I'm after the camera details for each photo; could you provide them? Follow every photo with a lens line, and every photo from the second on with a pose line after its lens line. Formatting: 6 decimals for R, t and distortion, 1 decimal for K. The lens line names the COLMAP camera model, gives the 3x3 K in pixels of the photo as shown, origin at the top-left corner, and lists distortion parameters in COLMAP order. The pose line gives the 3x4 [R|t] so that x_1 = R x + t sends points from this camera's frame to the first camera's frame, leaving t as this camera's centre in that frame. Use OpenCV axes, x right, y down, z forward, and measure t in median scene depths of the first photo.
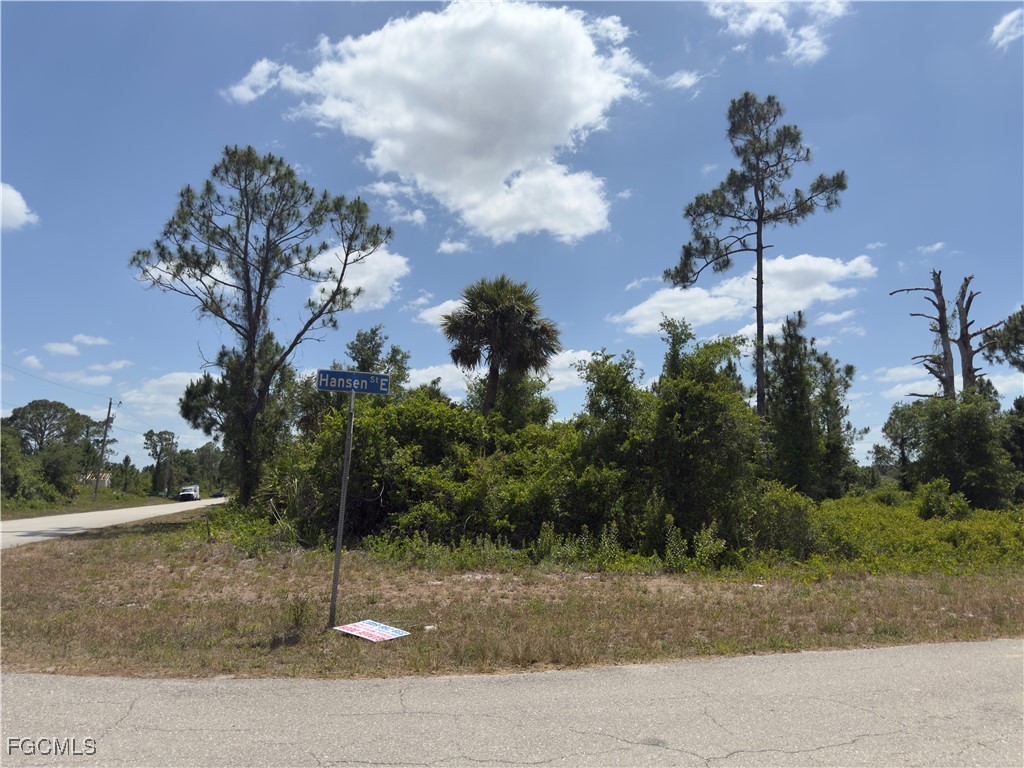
lens RADIAL K [[739.8, 0, 514.2], [0, 739.8, 390.5], [0, 0, 1]] dist [0.039713, -0.055765]
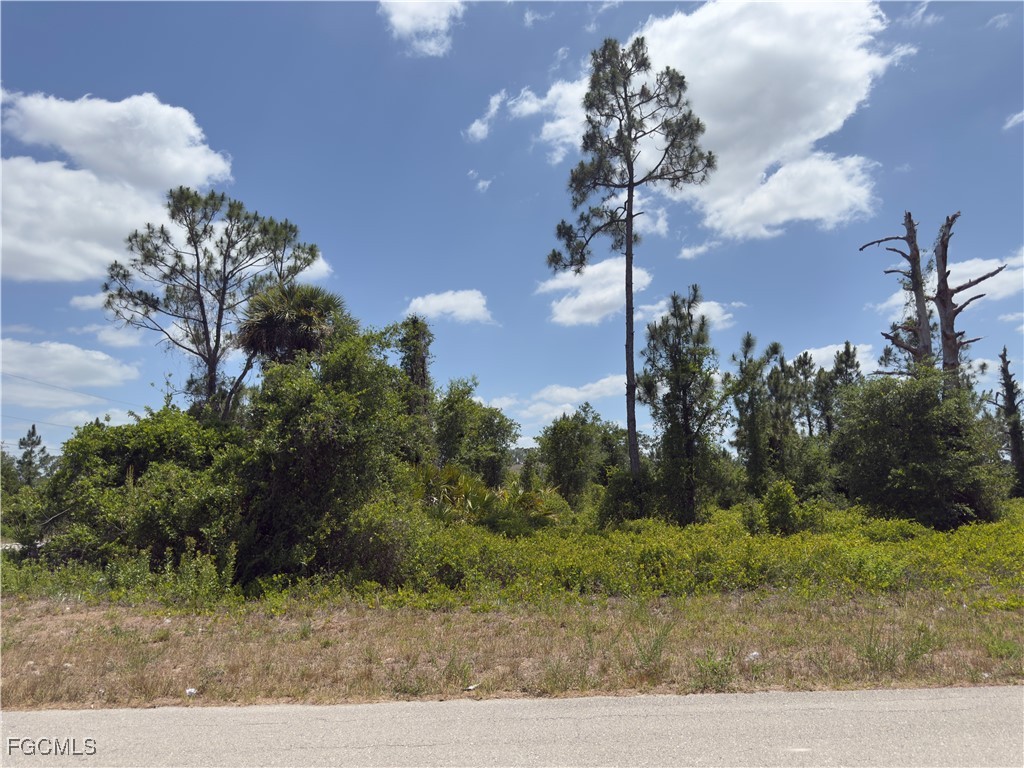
lens RADIAL K [[739.8, 0, 514.9], [0, 739.8, 377.2], [0, 0, 1]] dist [0.039713, -0.055765]
pose [[0.950312, -0.072252, -0.302799, 0.448815], [0.062889, 0.997195, -0.040574, 0.020367], [0.304881, 0.019515, 0.952190, 0.144355]]
